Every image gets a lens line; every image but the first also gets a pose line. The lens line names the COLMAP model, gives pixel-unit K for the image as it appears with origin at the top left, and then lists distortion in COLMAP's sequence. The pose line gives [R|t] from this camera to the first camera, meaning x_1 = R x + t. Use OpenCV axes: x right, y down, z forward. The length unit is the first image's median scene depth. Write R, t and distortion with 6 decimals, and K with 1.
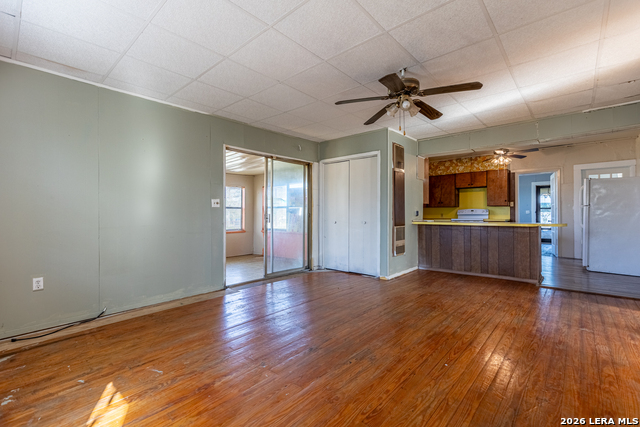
lens RADIAL K [[290.7, 0, 324.5], [0, 290.7, 211.8], [0, 0, 1]] dist [0.012768, -0.002054]
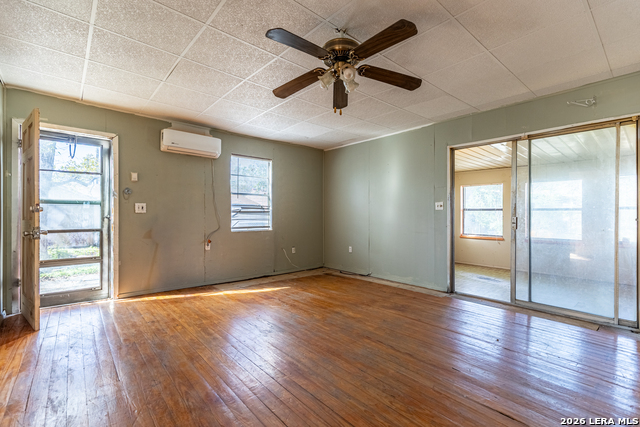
lens RADIAL K [[290.7, 0, 316.1], [0, 290.7, 212.4], [0, 0, 1]] dist [0.012768, -0.002054]
pose [[-0.140823, -0.003485, -0.990029, 0.575058], [-0.000031, 0.999994, -0.003516, -0.002942], [0.990035, -0.000464, -0.140822, 0.570517]]
